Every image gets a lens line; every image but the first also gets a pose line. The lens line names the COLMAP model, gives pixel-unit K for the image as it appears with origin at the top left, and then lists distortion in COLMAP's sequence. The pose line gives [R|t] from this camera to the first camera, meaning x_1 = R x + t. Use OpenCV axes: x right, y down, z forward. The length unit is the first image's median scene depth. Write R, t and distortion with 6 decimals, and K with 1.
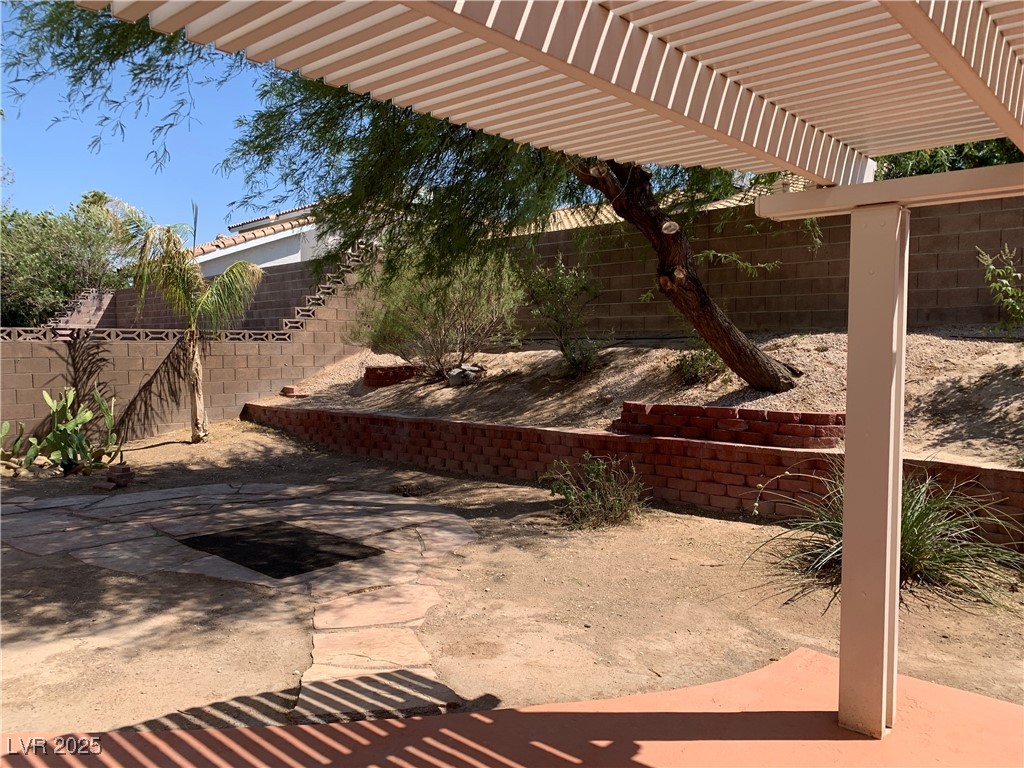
lens RADIAL K [[771.7, 0, 504.3], [0, 771.7, 381.7], [0, 0, 1]] dist [0.087258, -0.115639]
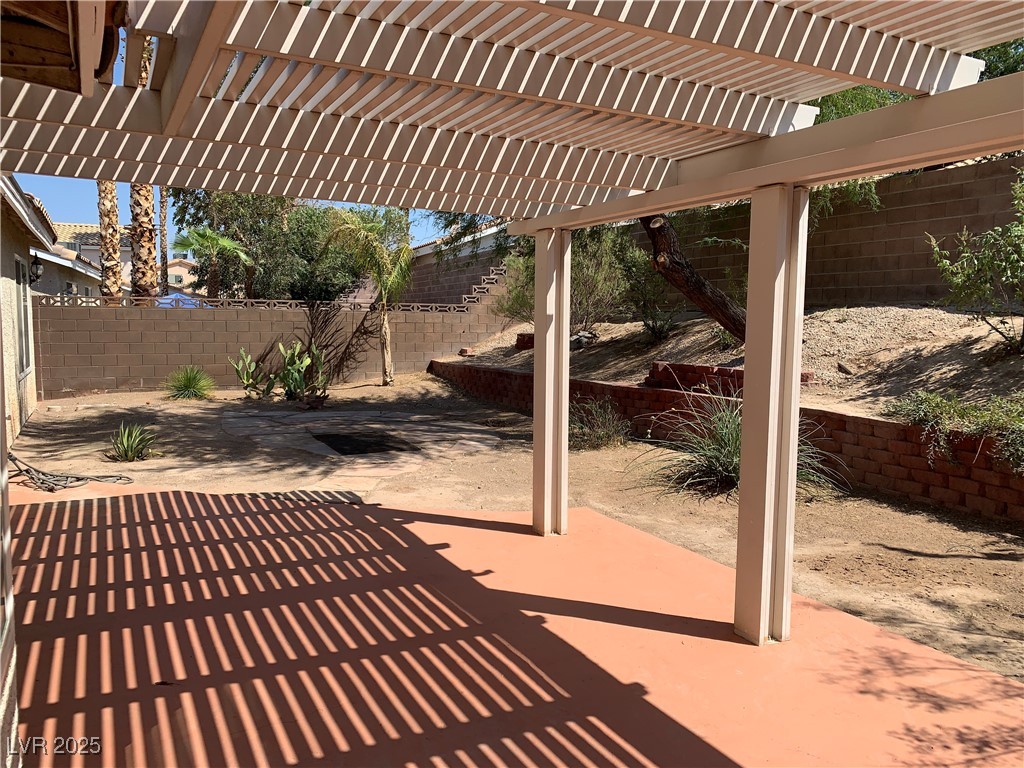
lens RADIAL K [[771.7, 0, 504.3], [0, 771.7, 381.7], [0, 0, 1]] dist [0.087258, -0.115639]
pose [[0.929387, 0.042464, -0.366655, 0.294926], [-0.031277, 0.998848, 0.036403, 0.015233], [0.367779, -0.022364, 0.929644, -0.178206]]
